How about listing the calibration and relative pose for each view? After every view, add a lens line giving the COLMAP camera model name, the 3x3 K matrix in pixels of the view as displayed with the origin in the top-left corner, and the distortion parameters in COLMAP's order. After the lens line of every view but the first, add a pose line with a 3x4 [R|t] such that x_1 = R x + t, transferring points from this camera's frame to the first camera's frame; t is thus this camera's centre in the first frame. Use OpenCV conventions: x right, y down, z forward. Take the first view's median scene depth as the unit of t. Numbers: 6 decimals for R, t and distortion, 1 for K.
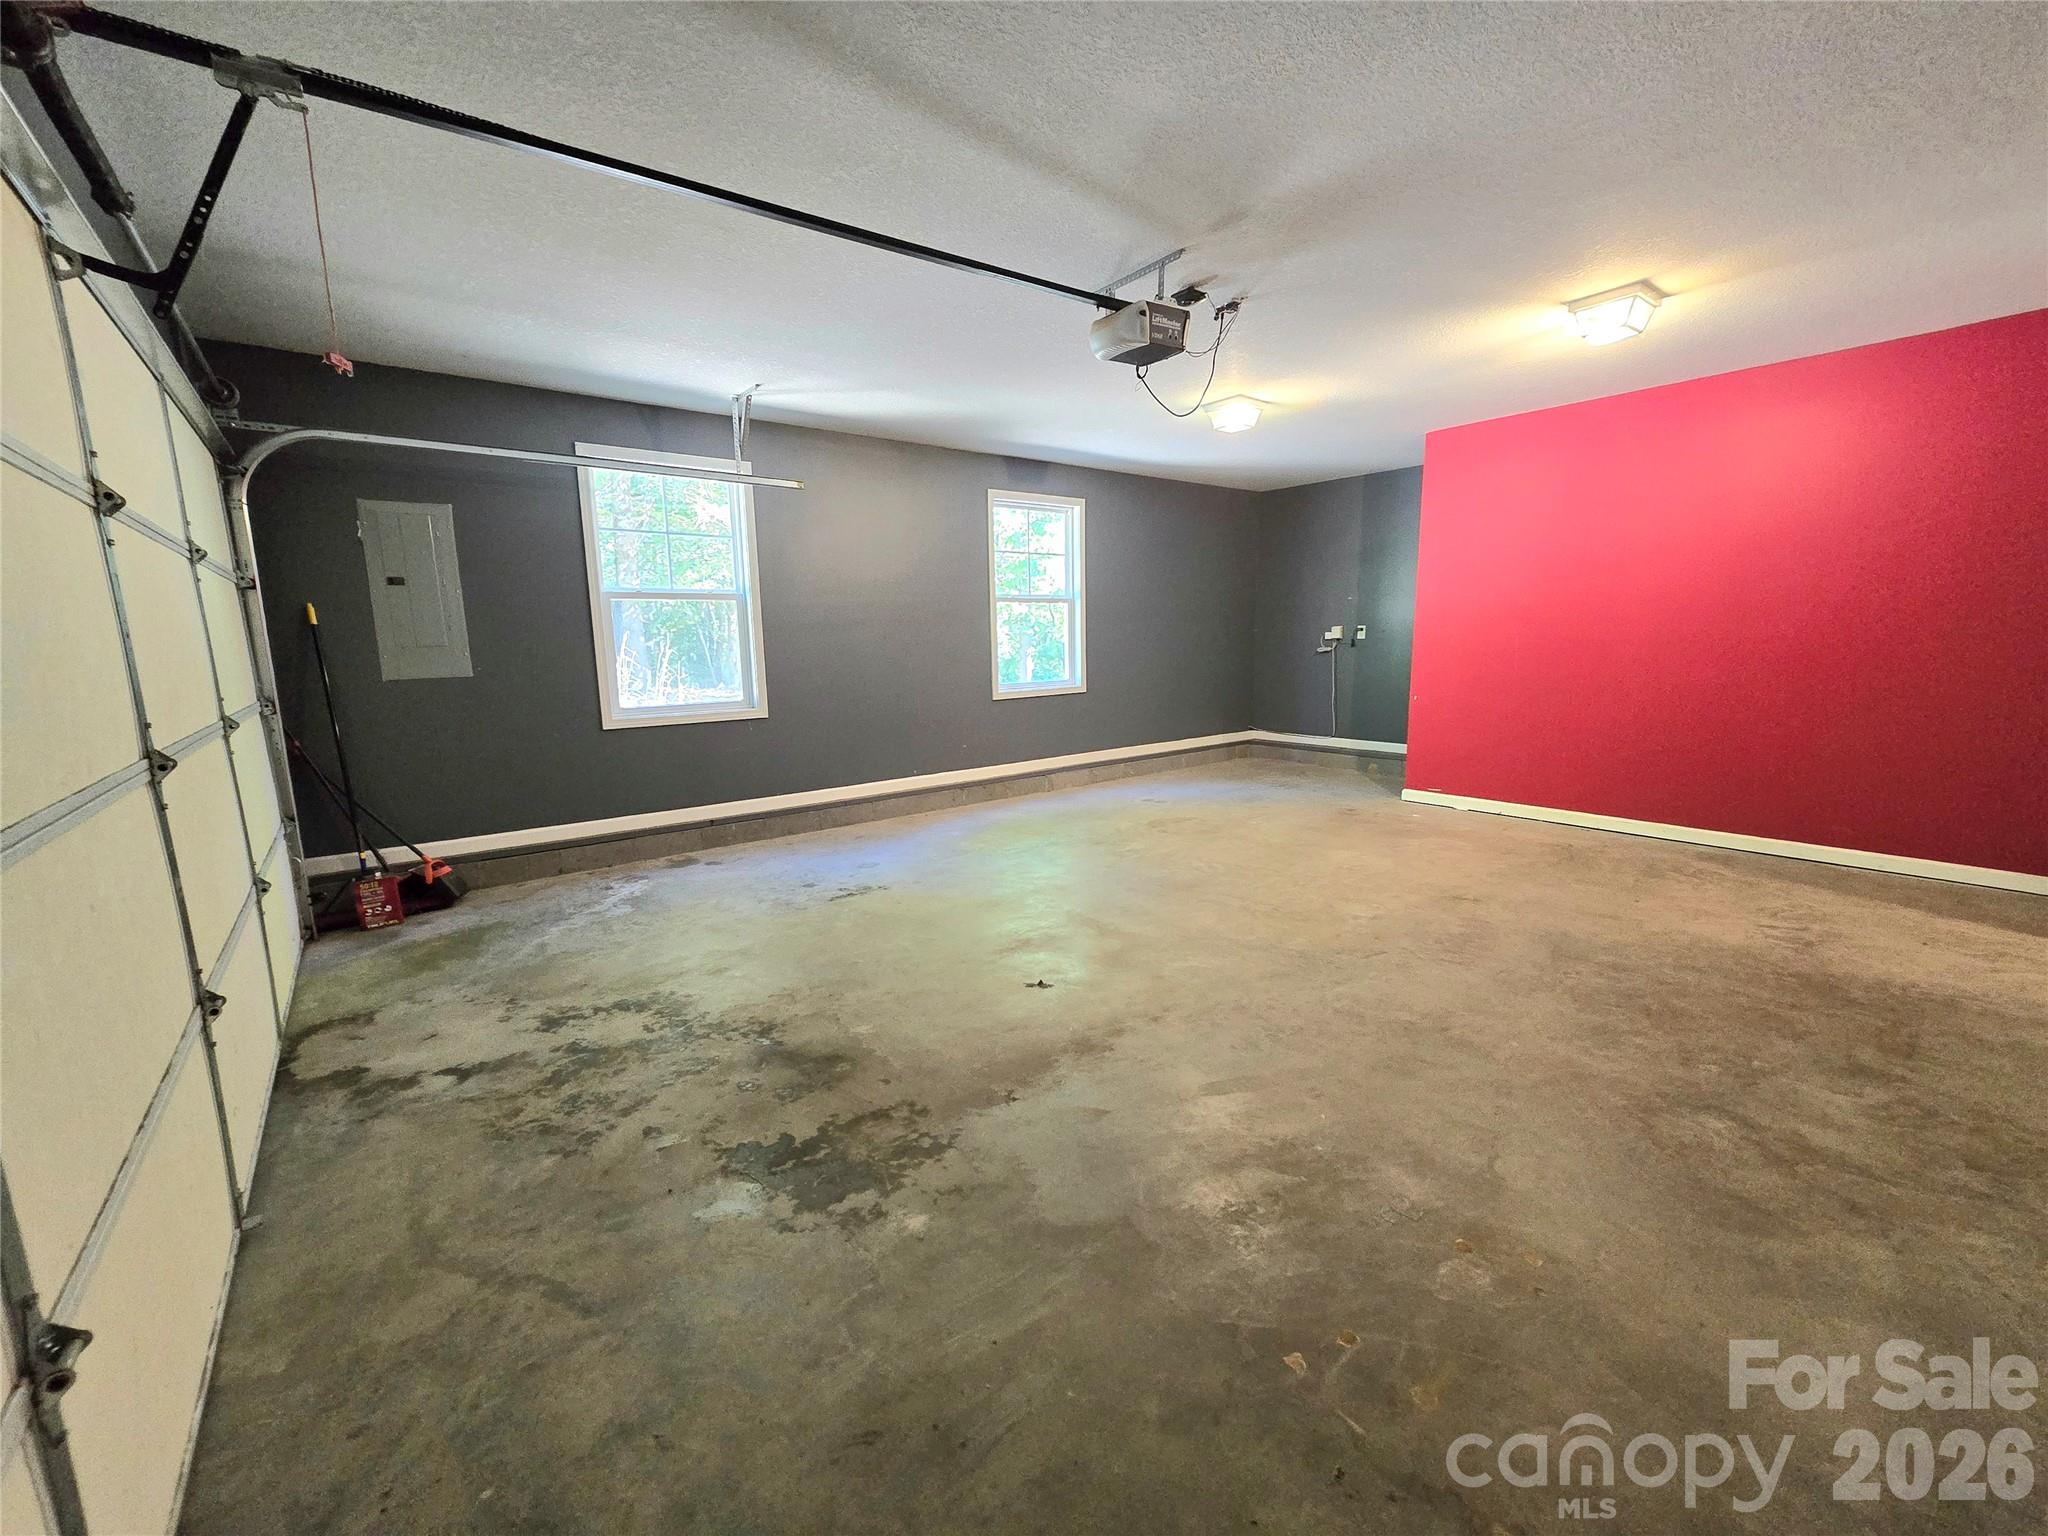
lens RADIAL K [[835.6, 0, 1020.5], [0, 835.6, 770.5], [0, 0, 1]] dist [-0.008192, 0.002933]
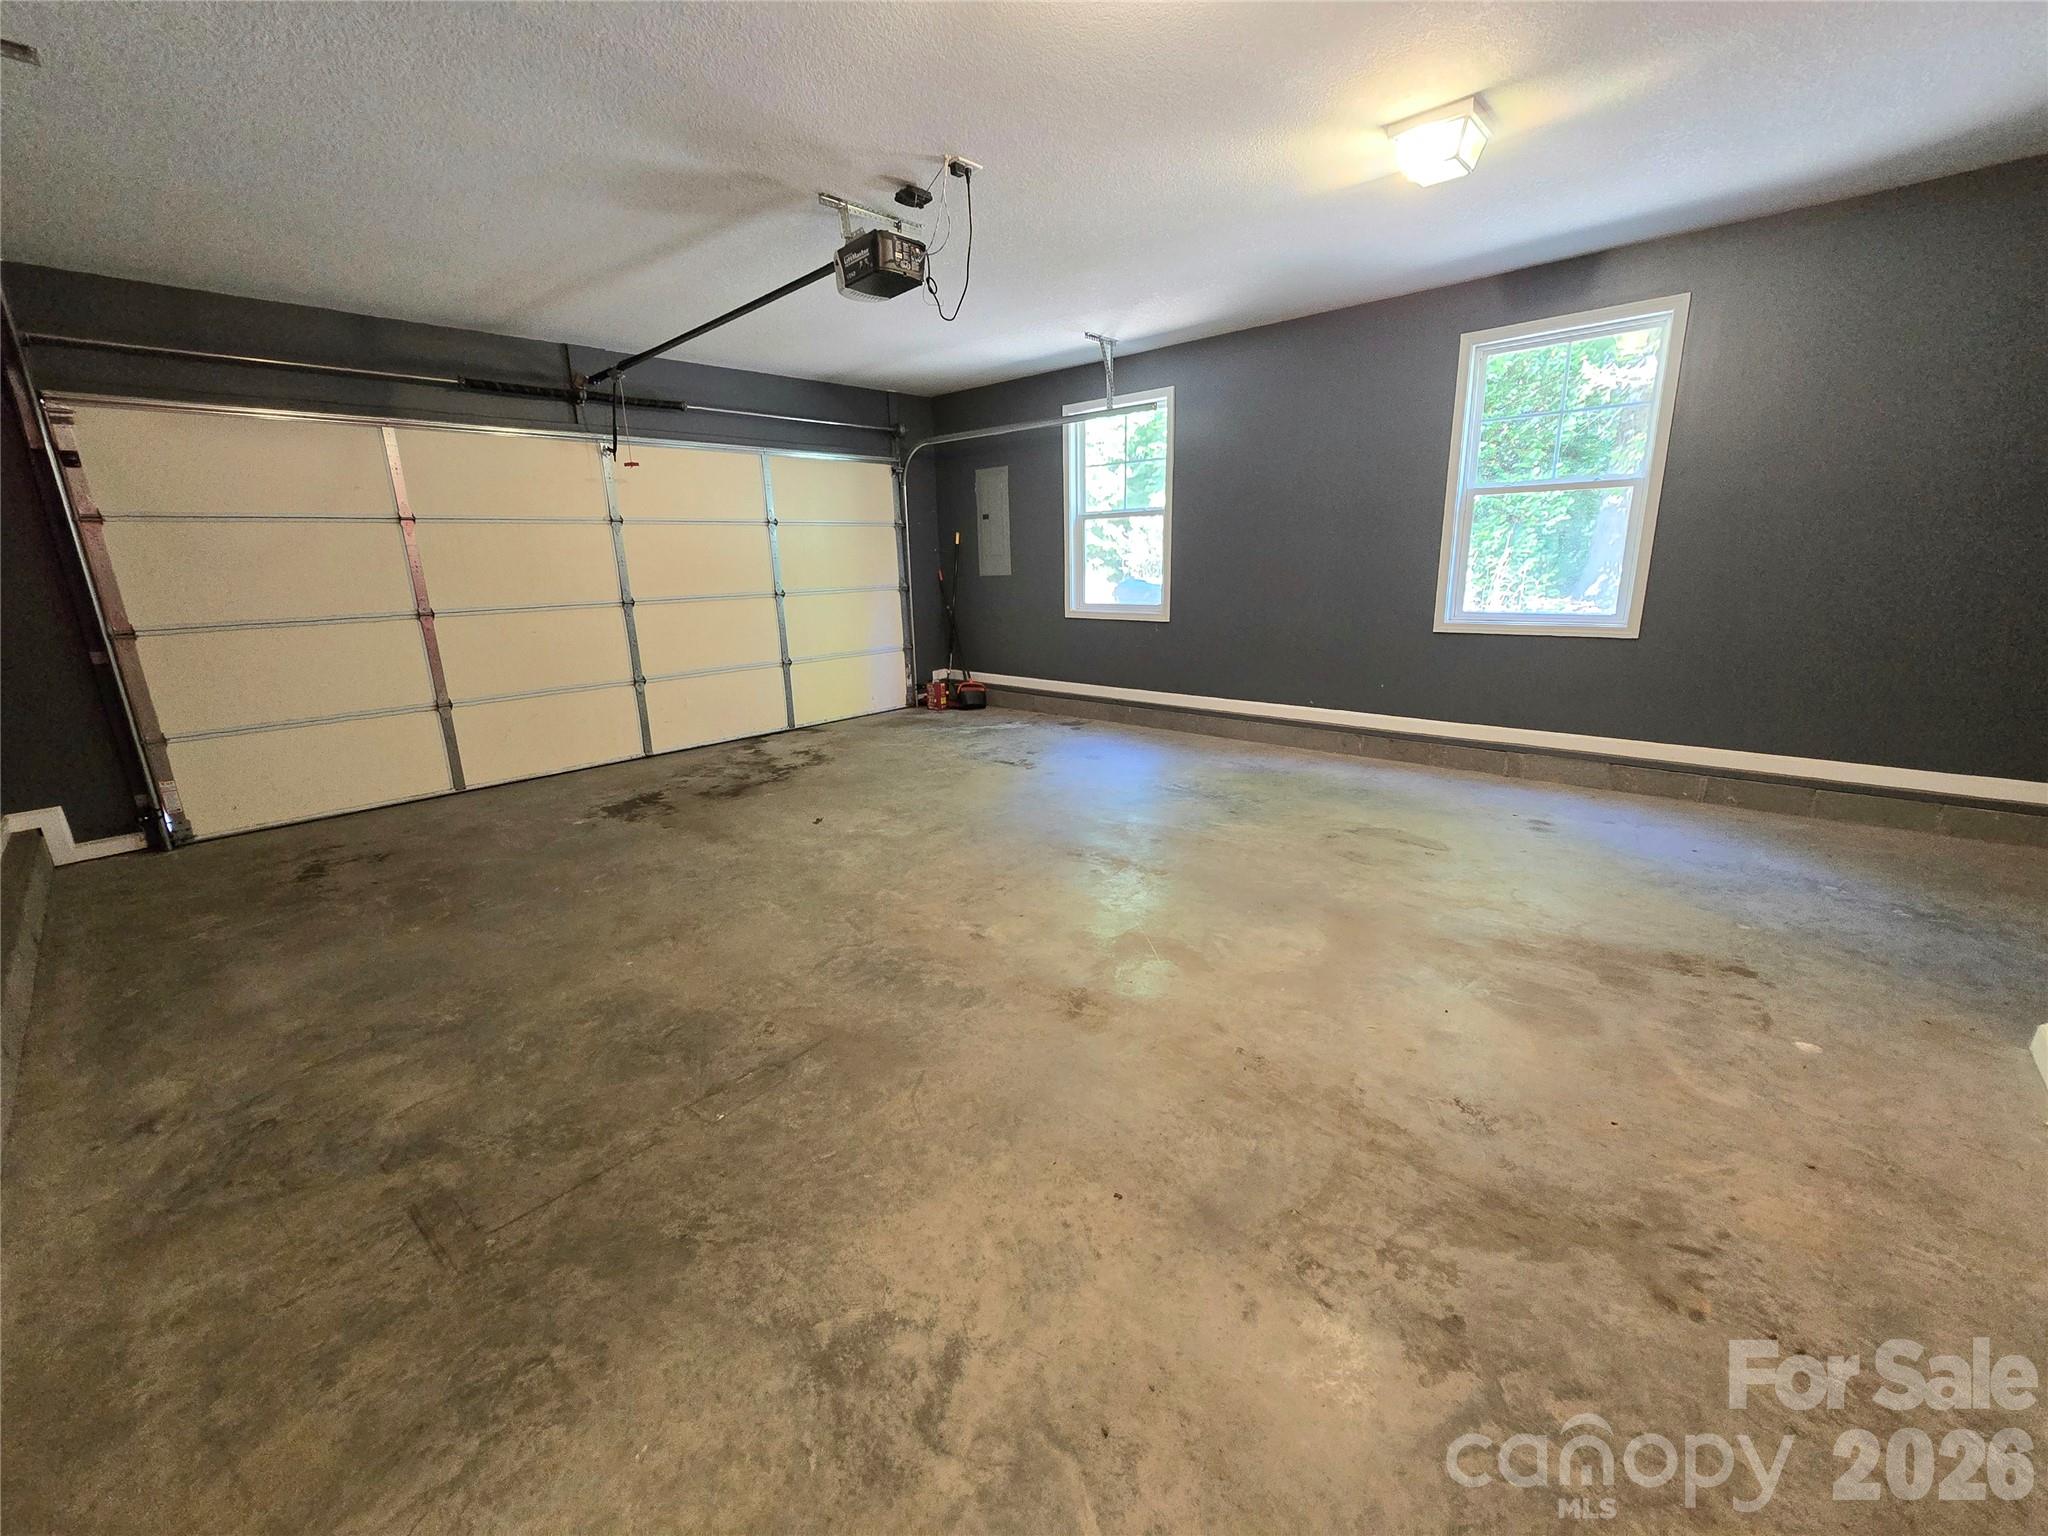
lens RADIAL K [[835.6, 0, 1021.8], [0, 835.6, 771.4], [0, 0, 1]] dist [-0.008192, 0.002933]
pose [[0.161335, 0.261409, -0.951649, 1.301806], [-0.133959, 0.961158, 0.241311, -0.189469], [0.977766, 0.088550, 0.190087, 1.009913]]
